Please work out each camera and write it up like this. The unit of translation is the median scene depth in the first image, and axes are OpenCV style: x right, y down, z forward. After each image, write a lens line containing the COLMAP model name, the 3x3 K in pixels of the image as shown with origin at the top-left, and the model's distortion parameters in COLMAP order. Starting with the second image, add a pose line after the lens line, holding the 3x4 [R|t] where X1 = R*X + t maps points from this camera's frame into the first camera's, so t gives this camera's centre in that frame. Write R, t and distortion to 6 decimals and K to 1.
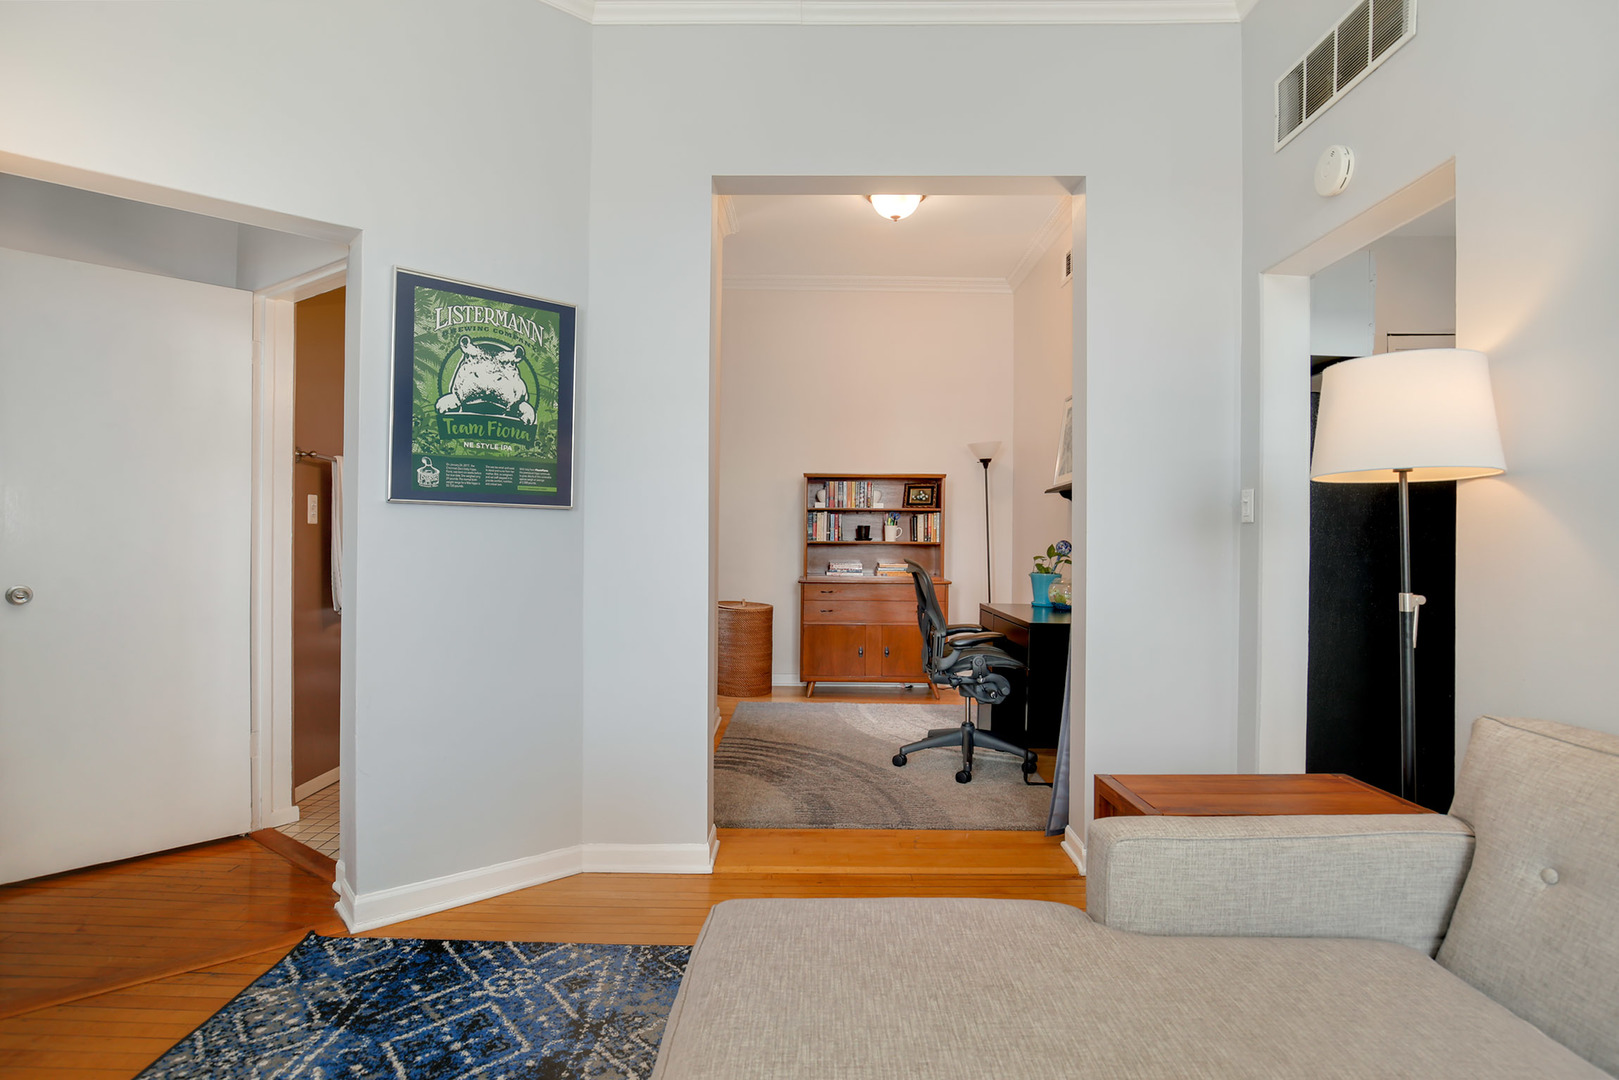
lens RADIAL K [[831.7, 0, 807.5], [0, 831.7, 537.8], [0, 0, 1]] dist [-0.024721, 0.004341]
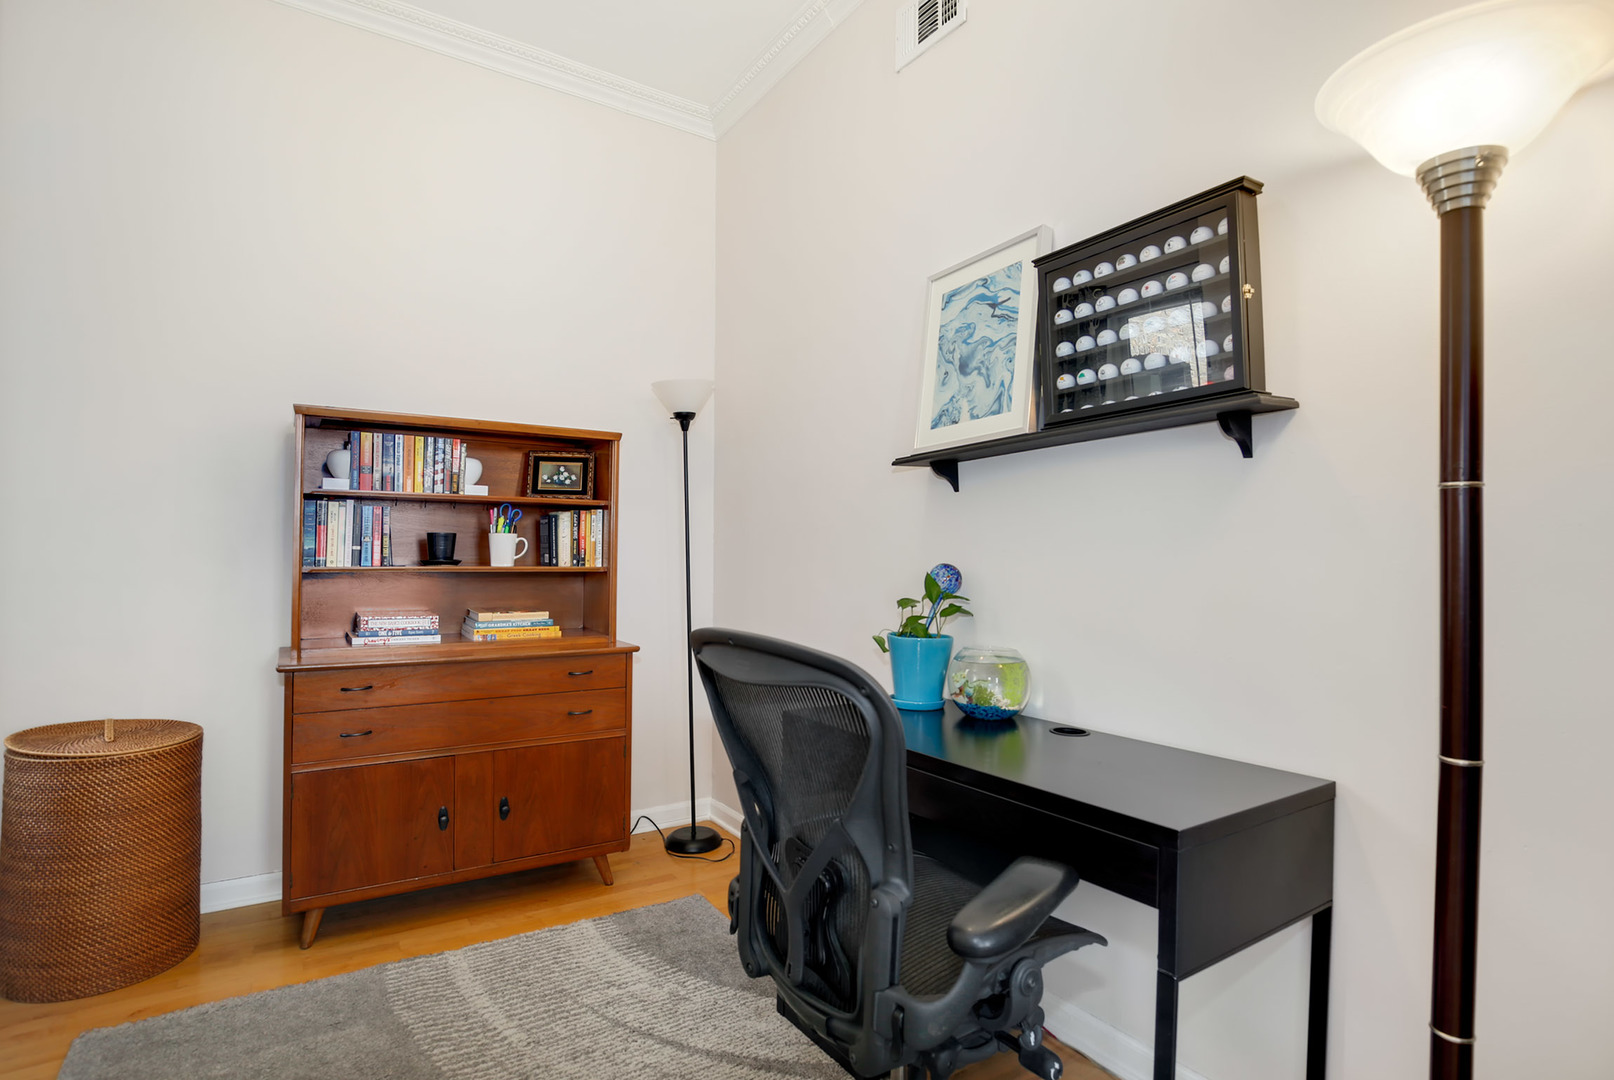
lens RADIAL K [[783.5, 0, 781.9], [0, 783.5, 540.8], [0, 0, 1]] dist [-0.027661, 0.003189]
pose [[0.836038, 0.009178, 0.548595, -0.024437], [0.001173, 0.999828, -0.018515, -0.003701], [-0.548671, 0.016122, 0.835883, 1.033099]]
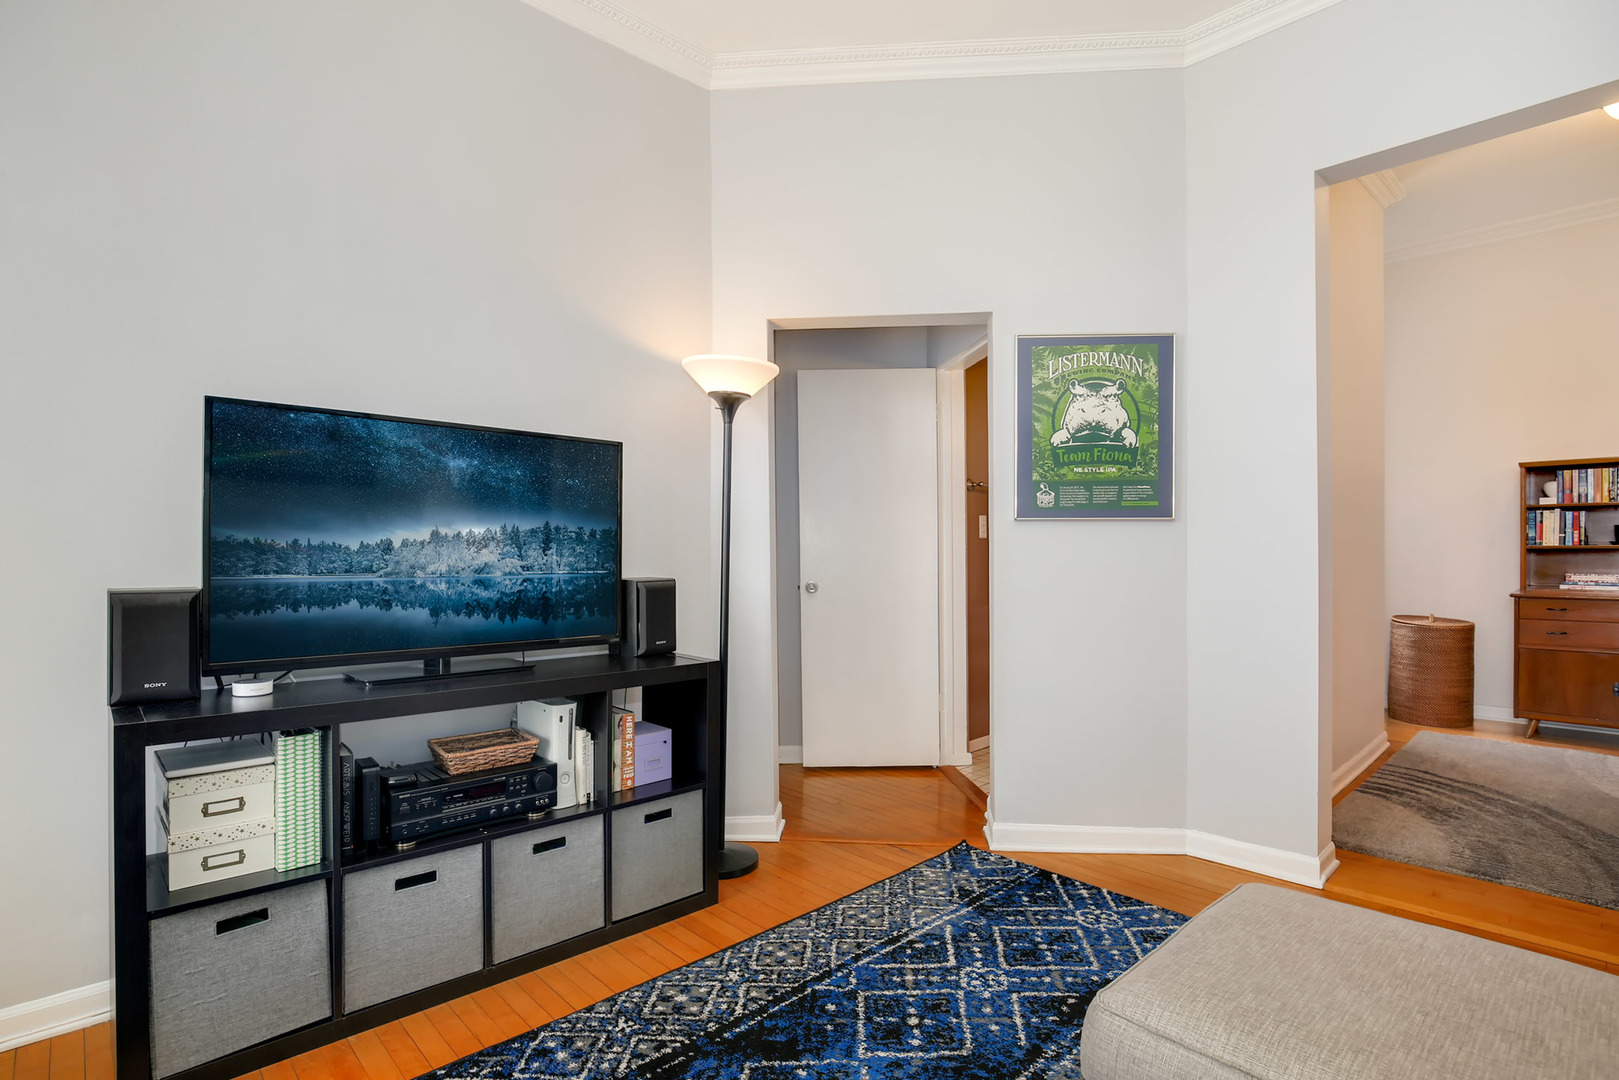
lens RADIAL K [[785.9, 0, 809.3], [0, 785.9, 555.5], [0, 0, 1]] dist [-0.027661, 0.003189]
pose [[0.693791, -0.005447, -0.720156, 0.104258], [0.013281, 0.999898, 0.005232, -0.000030], [0.720054, -0.013194, 0.693792, -0.050134]]
